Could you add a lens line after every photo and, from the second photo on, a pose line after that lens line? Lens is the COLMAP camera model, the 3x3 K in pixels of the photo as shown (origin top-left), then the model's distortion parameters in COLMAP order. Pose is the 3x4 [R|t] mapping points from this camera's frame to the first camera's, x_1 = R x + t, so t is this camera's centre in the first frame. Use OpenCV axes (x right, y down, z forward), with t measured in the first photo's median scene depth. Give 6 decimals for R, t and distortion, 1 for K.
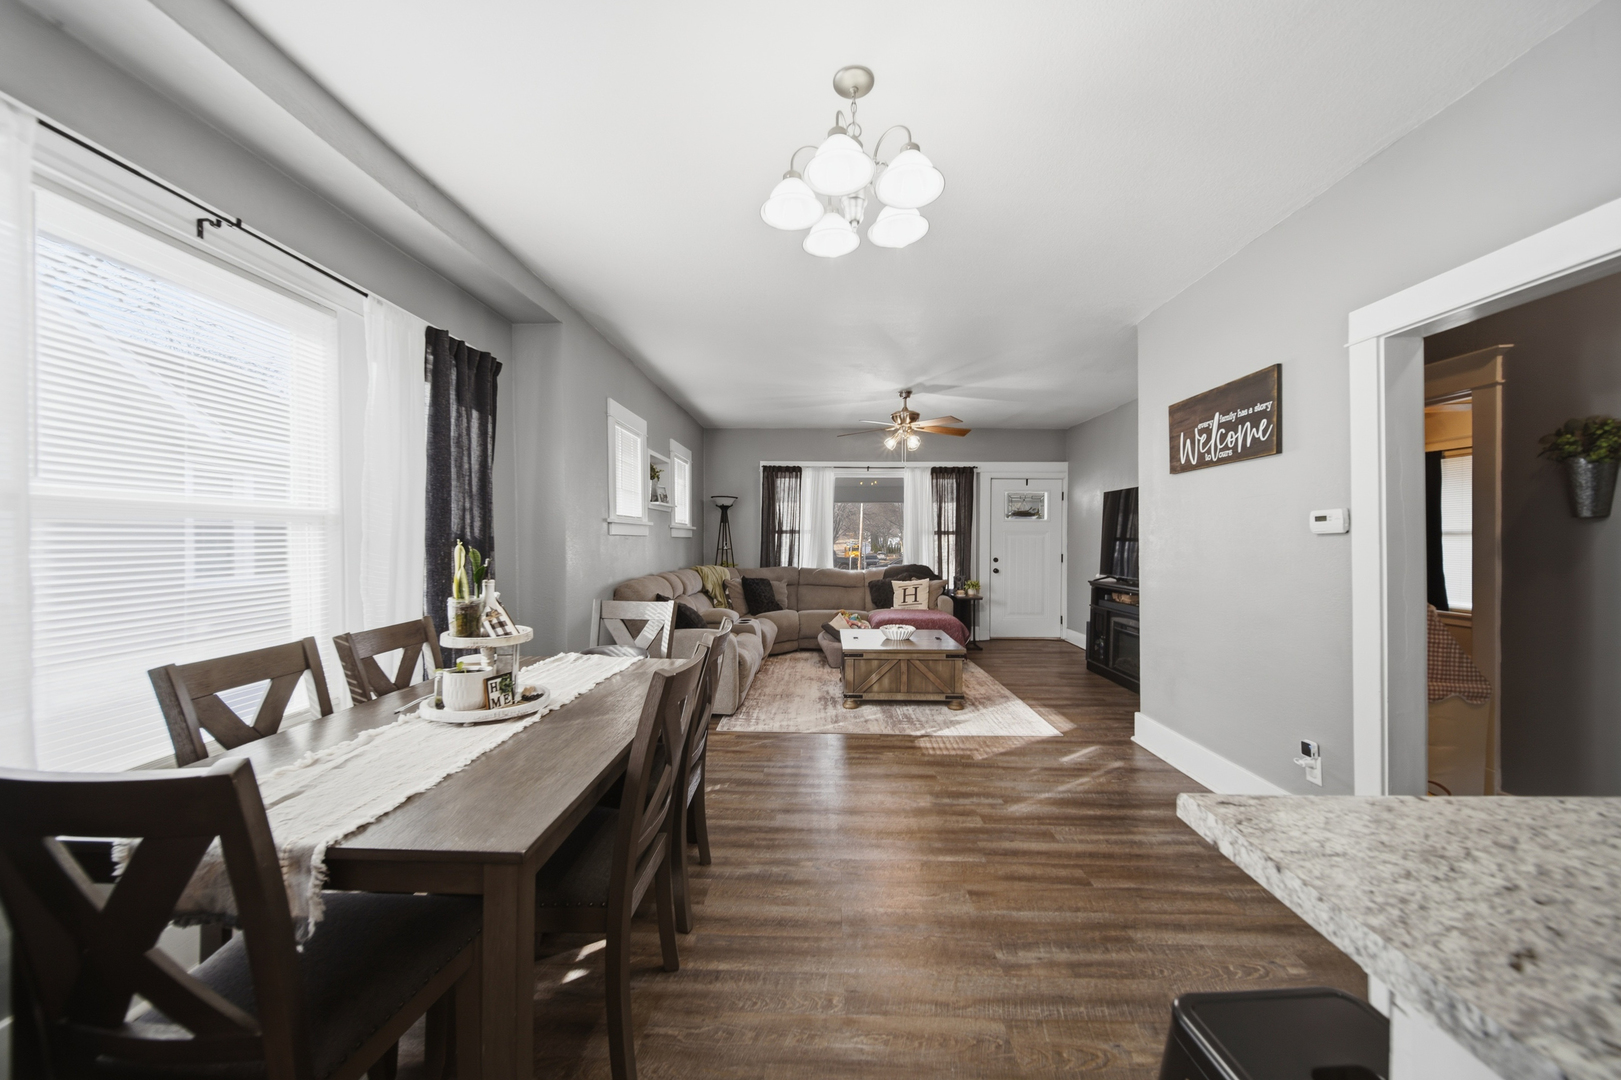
lens RADIAL K [[591.4, 0, 810.5], [0, 591.4, 540.0], [0, 0, 1]] dist [-0.001036, -0.000044]
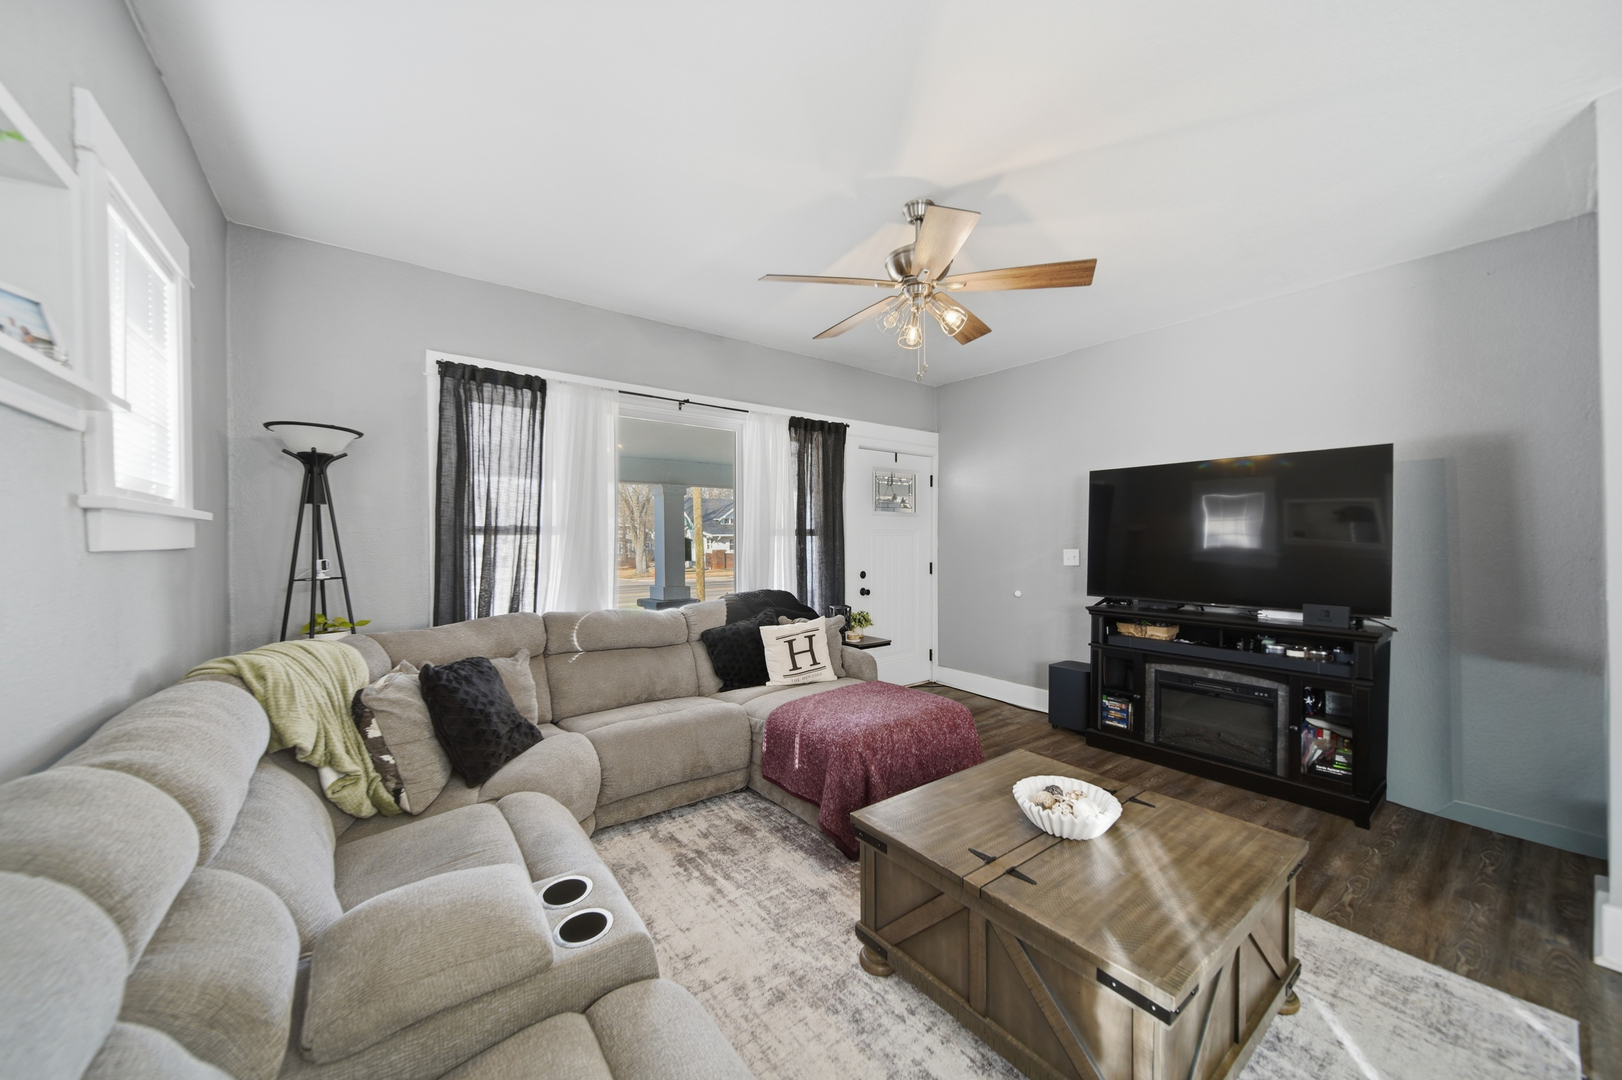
lens RADIAL K [[591.8, 0, 811.0], [0, 591.8, 540.0], [0, 0, 1]] dist [-0.001036, -0.000044]
pose [[0.783768, -0.007739, 0.621006, -0.133337], [0.007429, 0.999968, 0.003085, -0.006848], [-0.621010, 0.002195, 0.783800, 0.548900]]
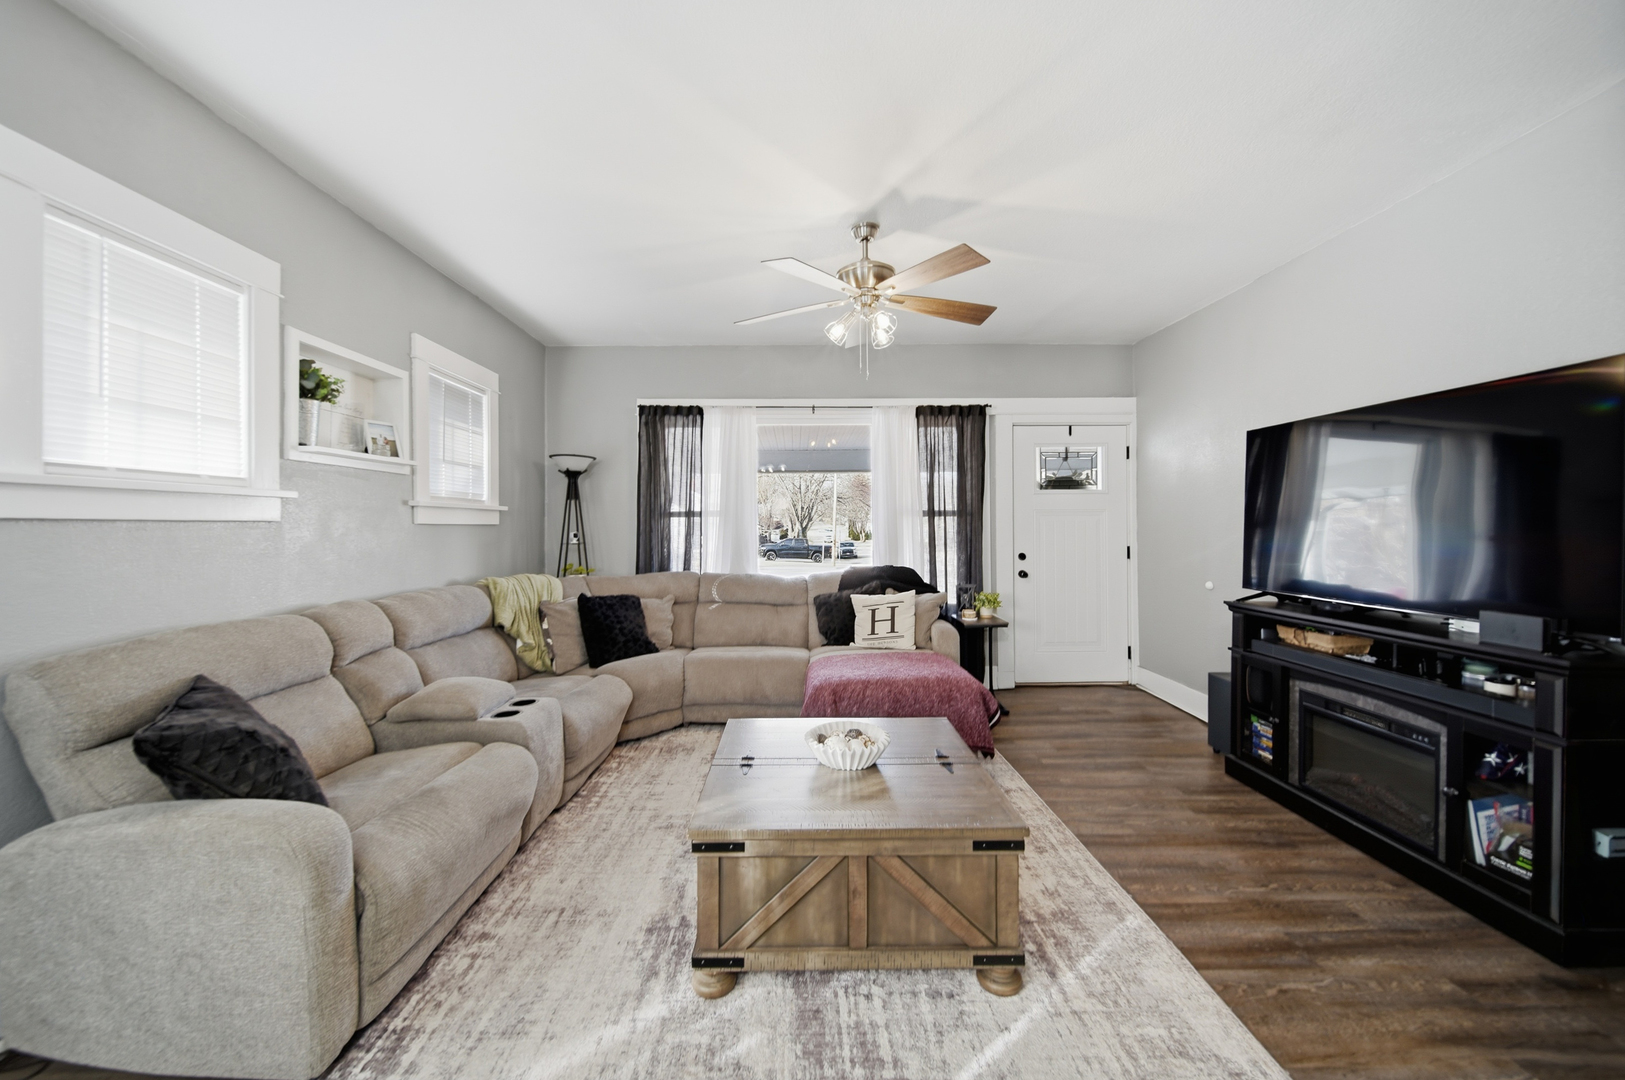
lens RADIAL K [[607.2, 0, 798.3], [0, 607.2, 516.9], [0, 0, 1]] dist [-0.000315, 0.000037]
pose [[0.999818, -0.009156, 0.016753, 0.071815], [0.009413, 0.999838, -0.015359, -0.000451], [-0.016610, 0.015514, 0.999742, 0.382214]]
